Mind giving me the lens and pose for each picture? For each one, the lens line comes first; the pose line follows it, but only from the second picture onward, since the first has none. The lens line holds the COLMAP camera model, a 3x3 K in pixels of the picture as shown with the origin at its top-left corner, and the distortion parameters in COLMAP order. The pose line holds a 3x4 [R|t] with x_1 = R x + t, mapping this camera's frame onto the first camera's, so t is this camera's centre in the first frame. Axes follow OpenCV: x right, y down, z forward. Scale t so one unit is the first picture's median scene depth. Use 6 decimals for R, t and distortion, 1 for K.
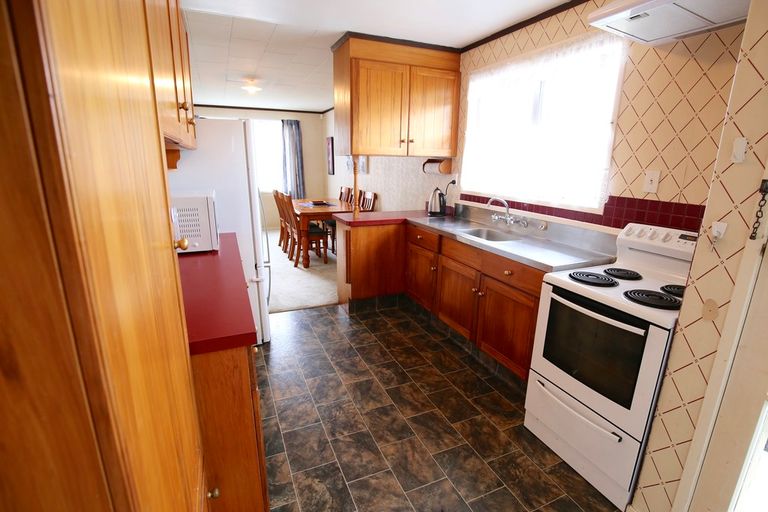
lens RADIAL K [[366.8, 0, 384.0], [0, 366.8, 256.0], [0, 0, 1]] dist [-0.032627, 0.000011]
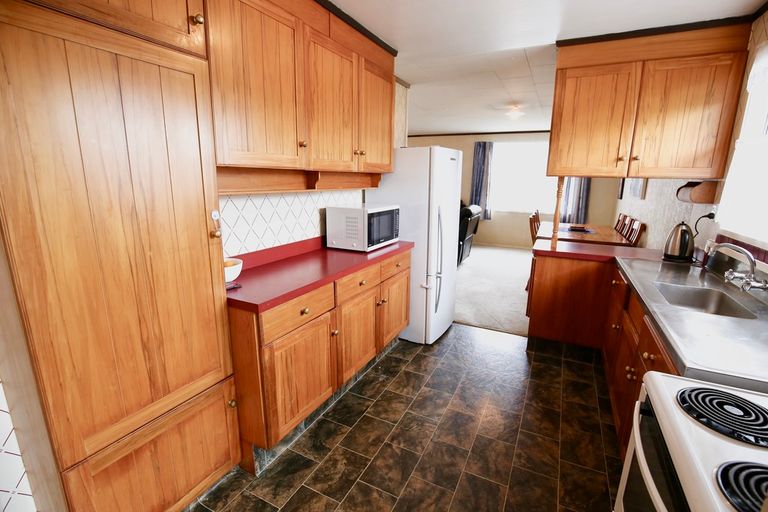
lens RADIAL K [[349.2, 0, 384.0], [0, 349.2, 256.0], [0, 0, 1]] dist [-0.027589, 0.000275]
pose [[0.636215, 0.161259, -0.754471, 0.358521], [-0.194413, 0.979864, 0.045494, -0.049796], [0.746615, 0.117735, 0.654755, 0.180391]]
